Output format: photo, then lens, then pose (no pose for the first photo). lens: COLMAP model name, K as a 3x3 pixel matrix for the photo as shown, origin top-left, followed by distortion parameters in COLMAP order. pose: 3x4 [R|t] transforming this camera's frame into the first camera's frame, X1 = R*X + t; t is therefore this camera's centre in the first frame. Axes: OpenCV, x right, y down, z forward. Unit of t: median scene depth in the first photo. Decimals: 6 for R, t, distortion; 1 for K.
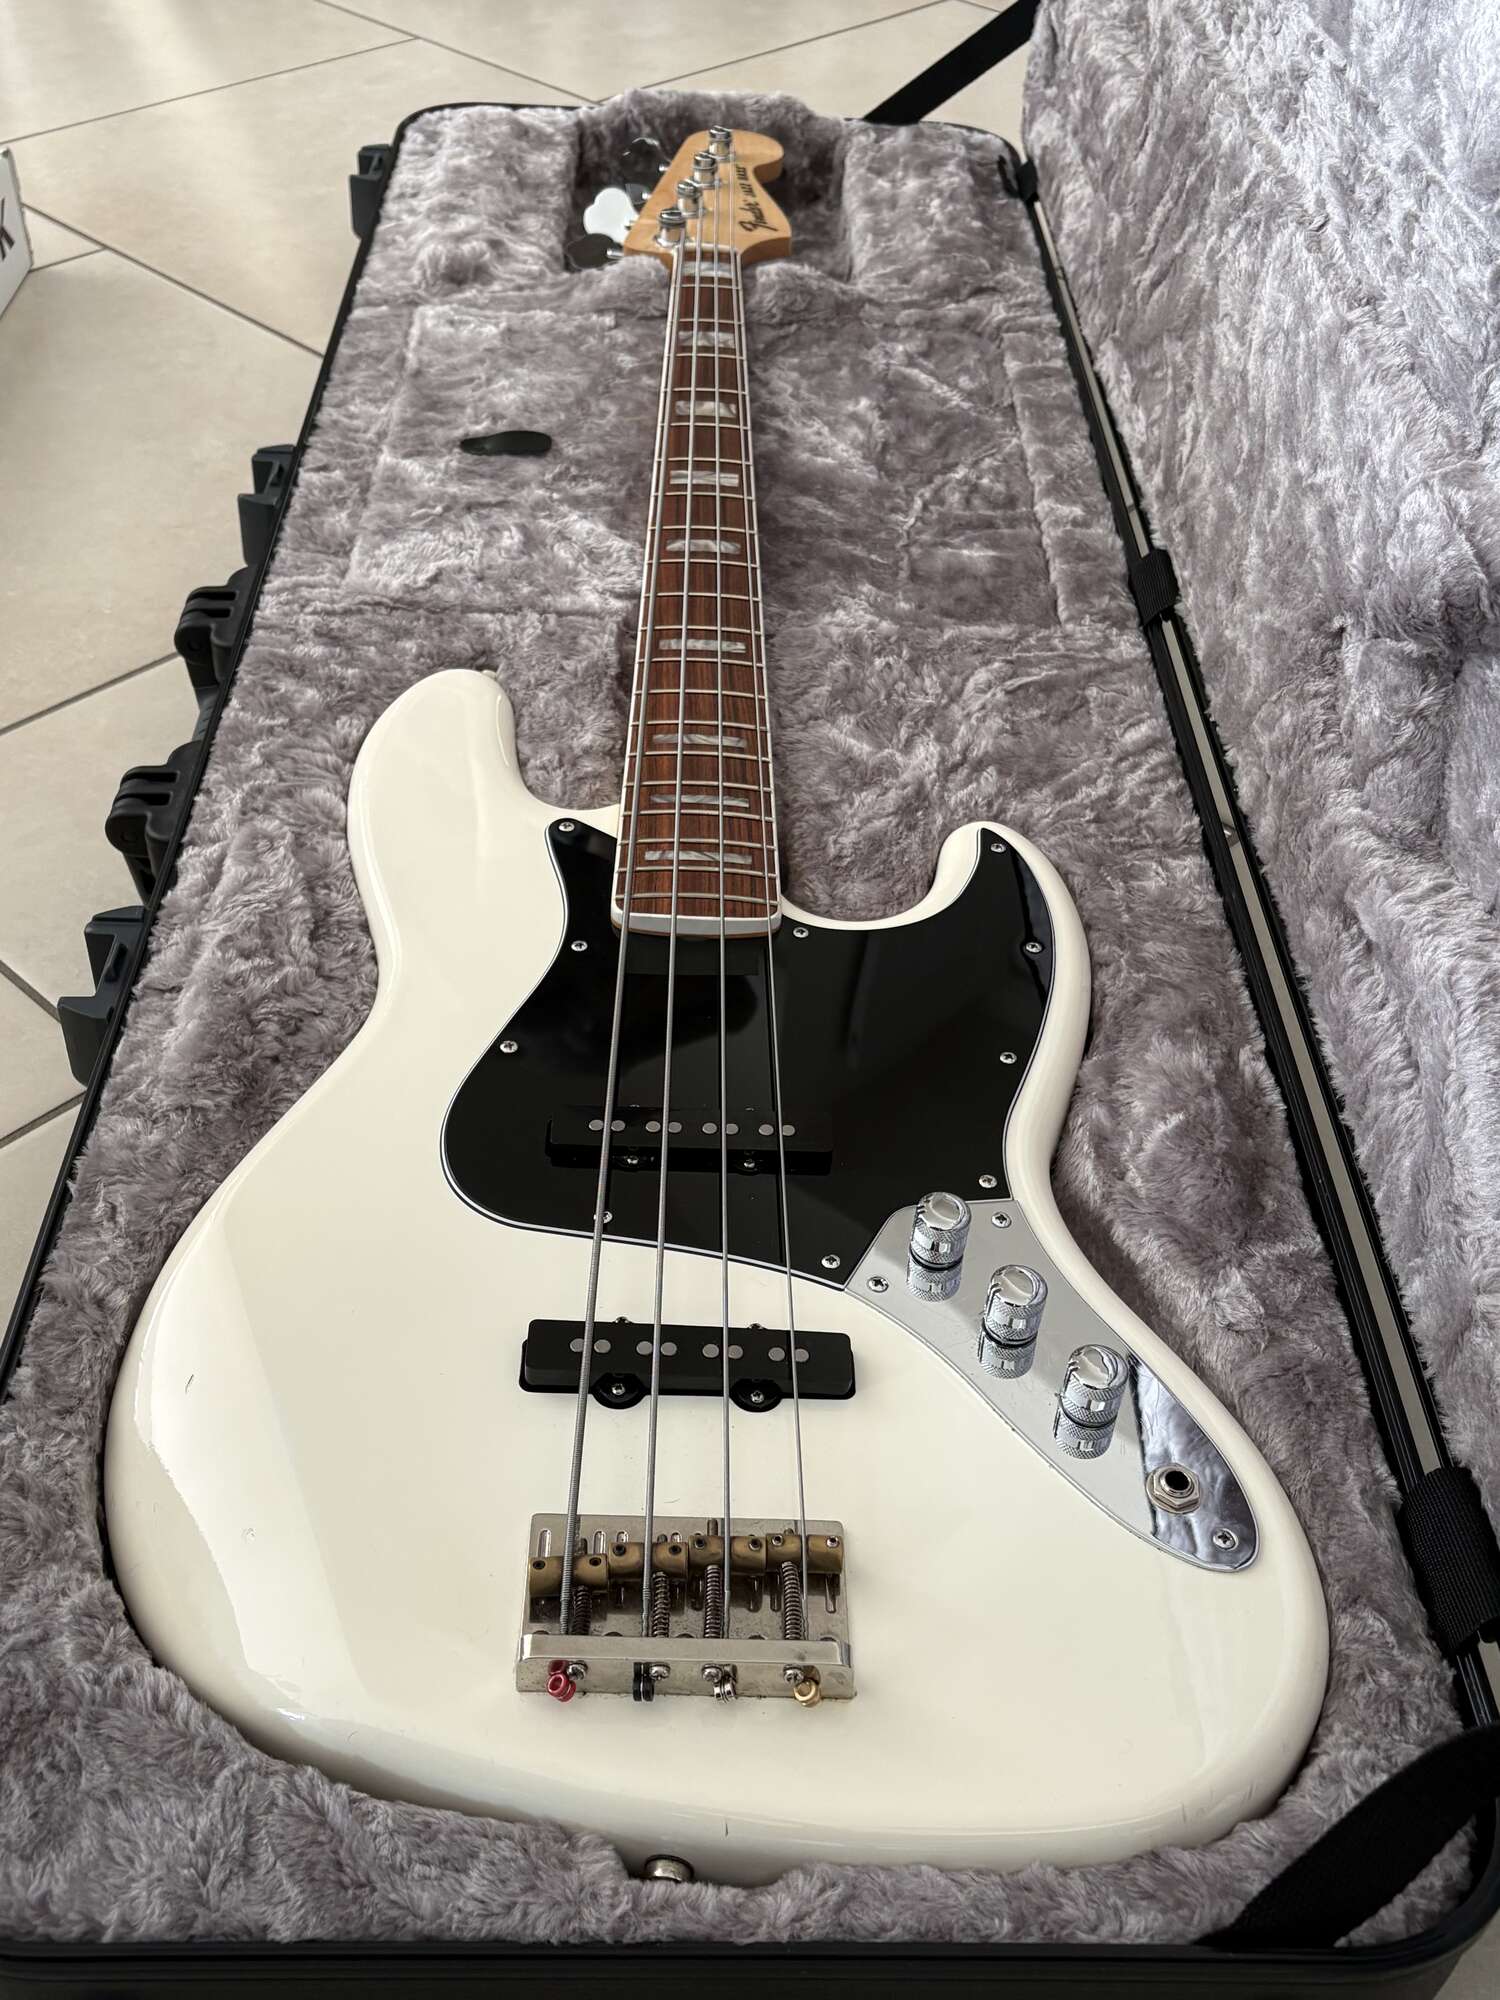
lens RADIAL K [[2024.5, 0, 750.0], [0, 2024.5, 1000.0], [0, 0, 1]] dist [0.055120, -0.007025]
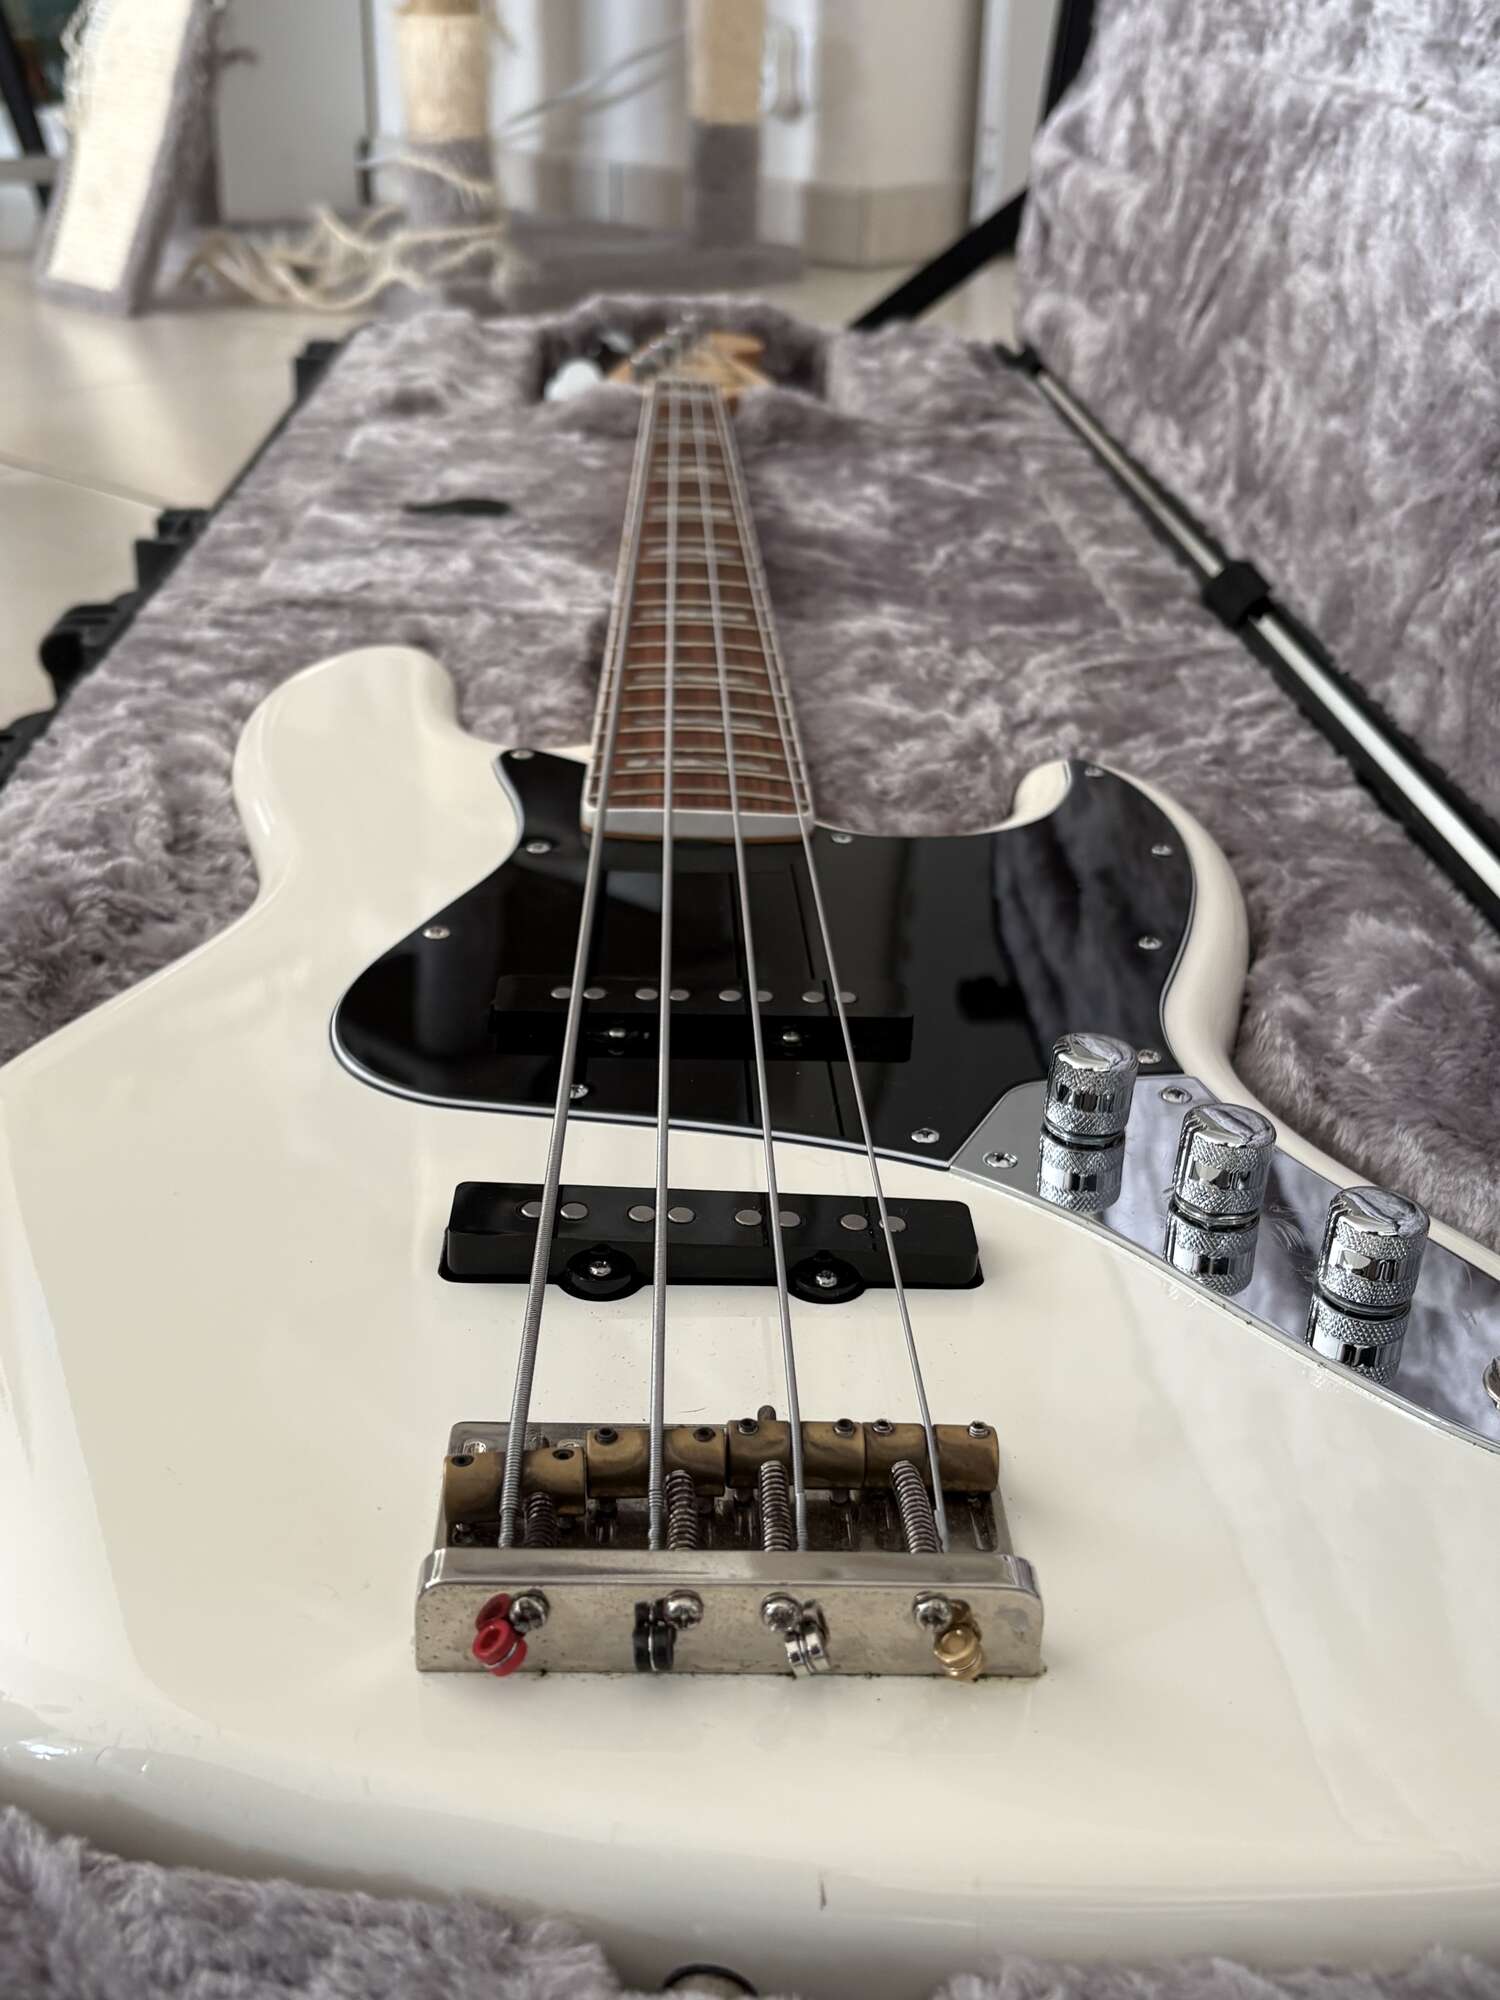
lens RADIAL K [[2072.6, 0, 750.0], [0, 2072.6, 1000.0], [0, 0, 1]] dist [0.015053, 0.022595]
pose [[0.999599, -0.023085, 0.016411, -0.020480], [0.026533, 0.965951, -0.257362, 0.201342], [-0.009911, 0.257694, 0.966176, 0.275644]]
